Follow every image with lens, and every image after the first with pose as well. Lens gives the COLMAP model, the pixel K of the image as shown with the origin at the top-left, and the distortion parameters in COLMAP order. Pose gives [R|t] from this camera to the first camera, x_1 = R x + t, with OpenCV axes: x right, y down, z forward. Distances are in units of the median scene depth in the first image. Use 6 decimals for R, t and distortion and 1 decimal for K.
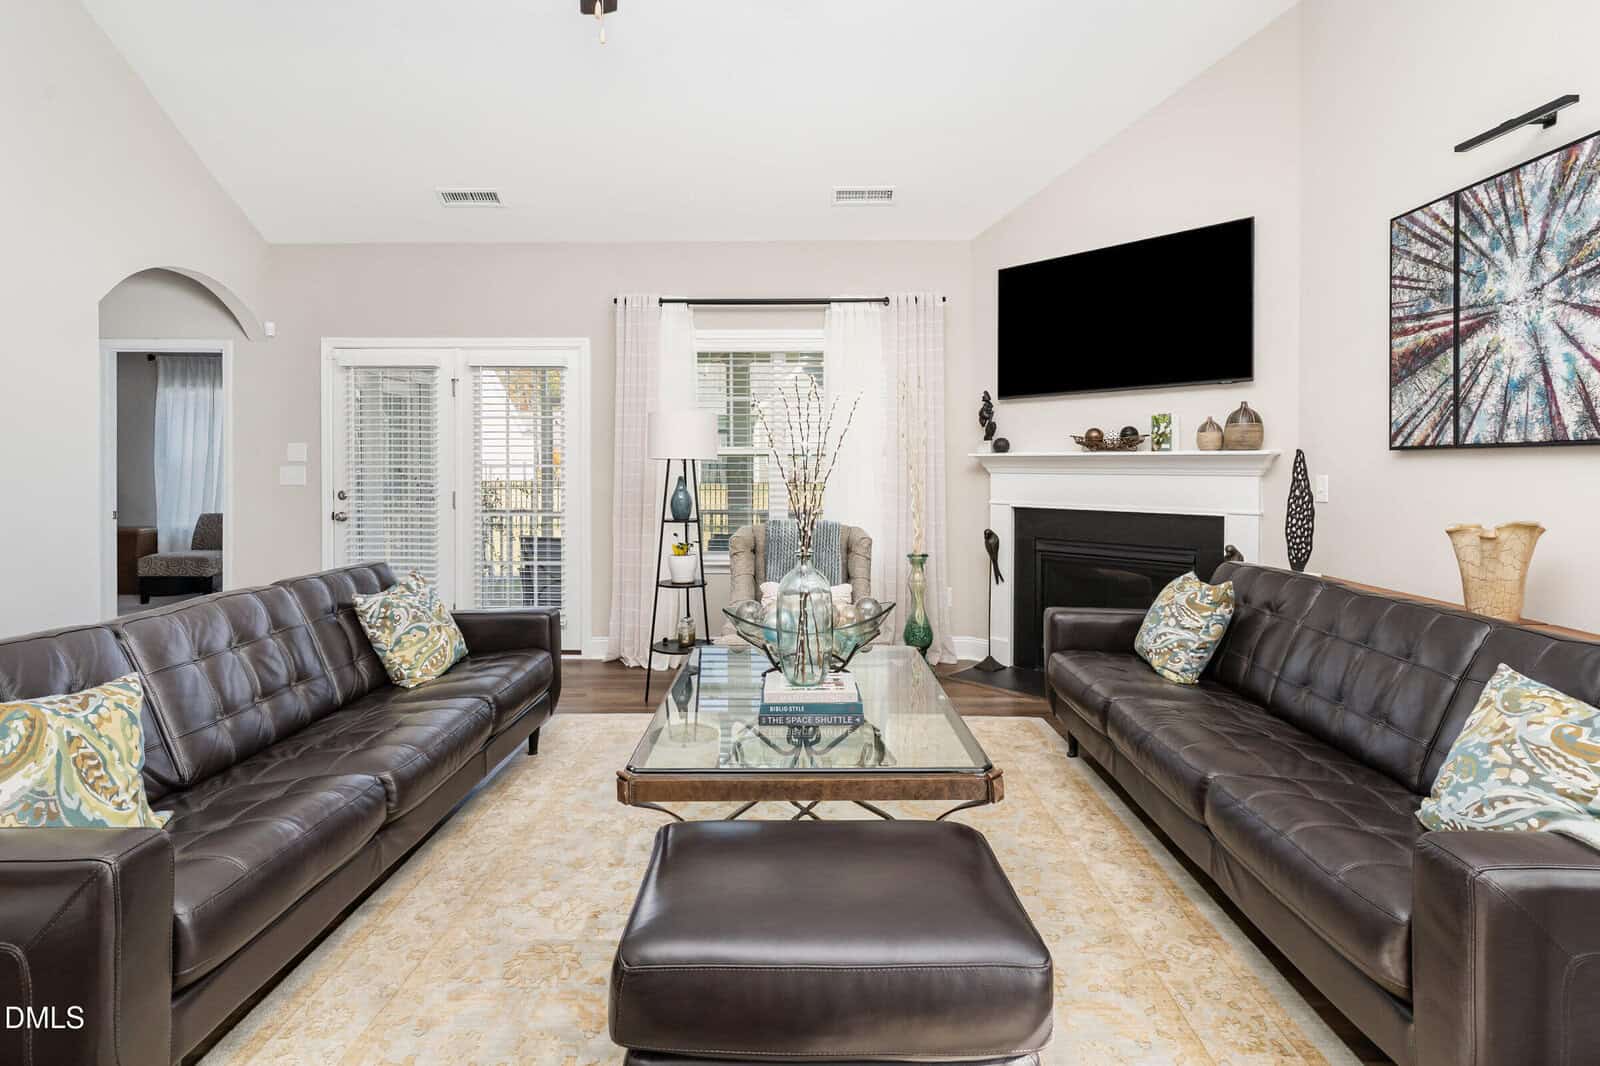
lens RADIAL K [[795.9, 0, 792.6], [0, 795.9, 468.8], [0, 0, 1]] dist [-0.005842, 0.000382]
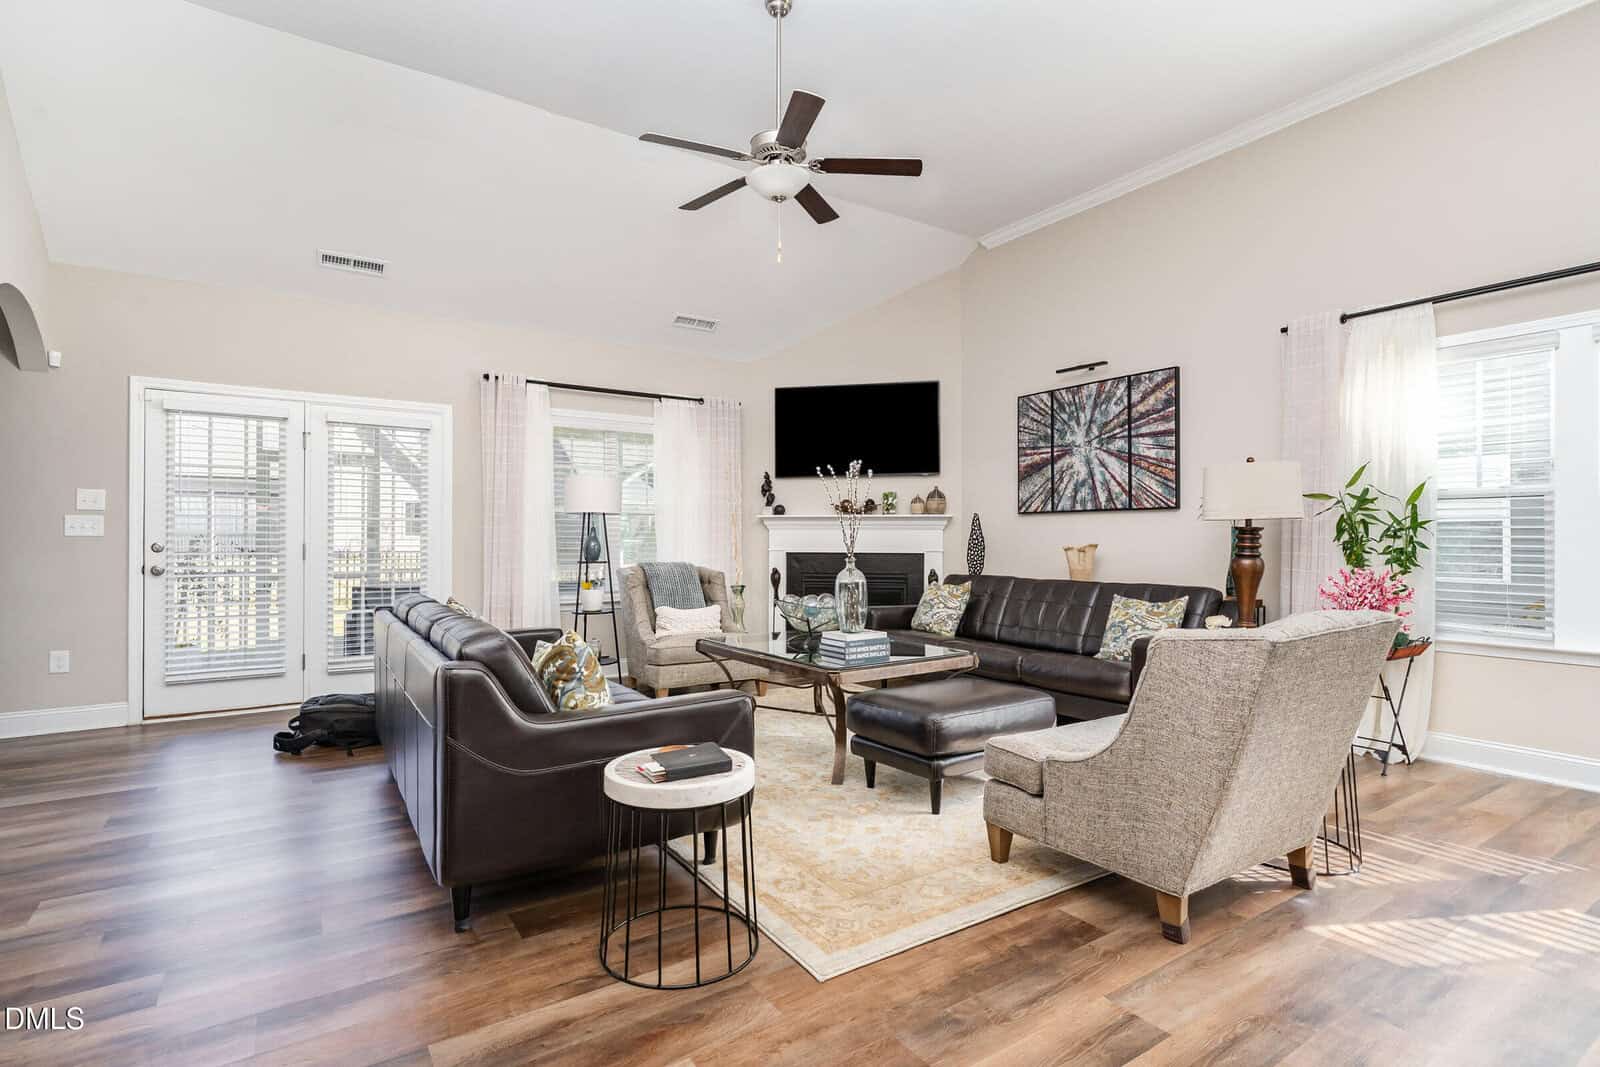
lens RADIAL K [[795.9, 0, 778.9], [0, 795.9, 527.8], [0, 0, 1]] dist [-0.005842, 0.000382]
pose [[0.831941, 0.012863, 0.554715, -0.864128], [-0.000519, 0.999749, -0.022405, 0.056918], [-0.554864, 0.018351, 0.831739, -0.319460]]
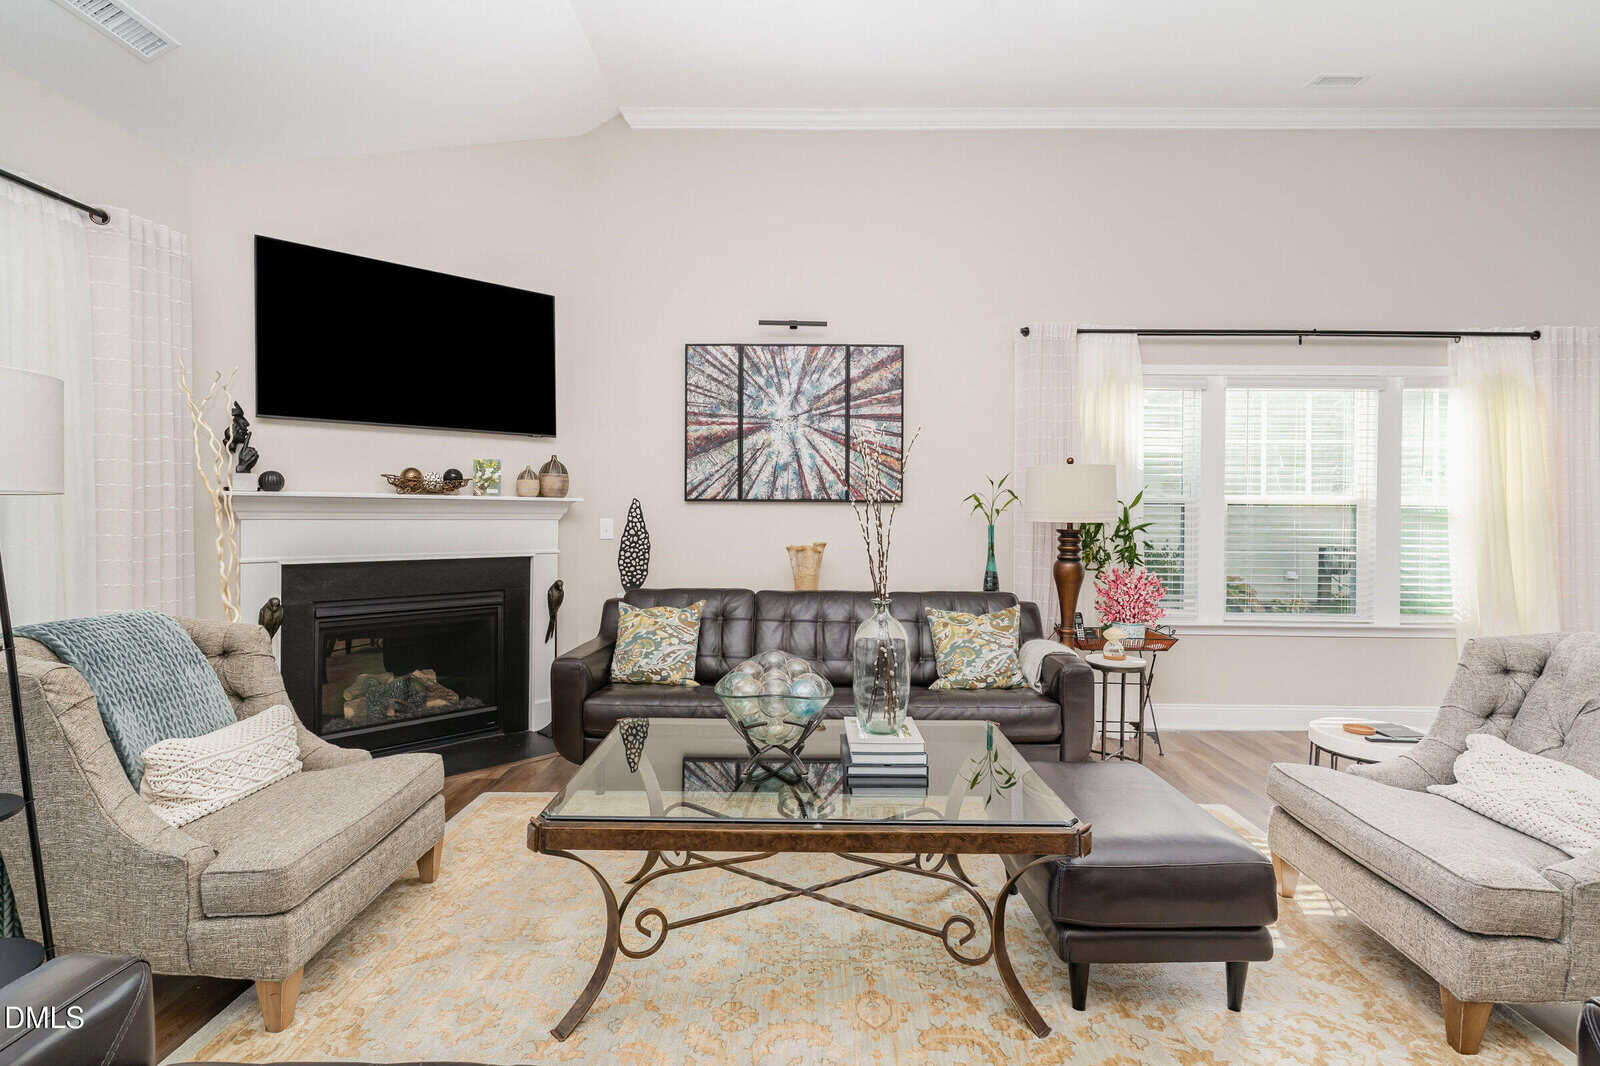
lens RADIAL K [[795.9, 0, 787.1], [0, 795.9, 516.3], [0, 0, 1]] dist [-0.005842, 0.000382]
pose [[-0.016219, -0.006317, 0.999849, -0.753005], [-0.002706, 0.999977, 0.006274, -0.005151], [-0.999865, -0.002604, -0.016235, 0.868257]]
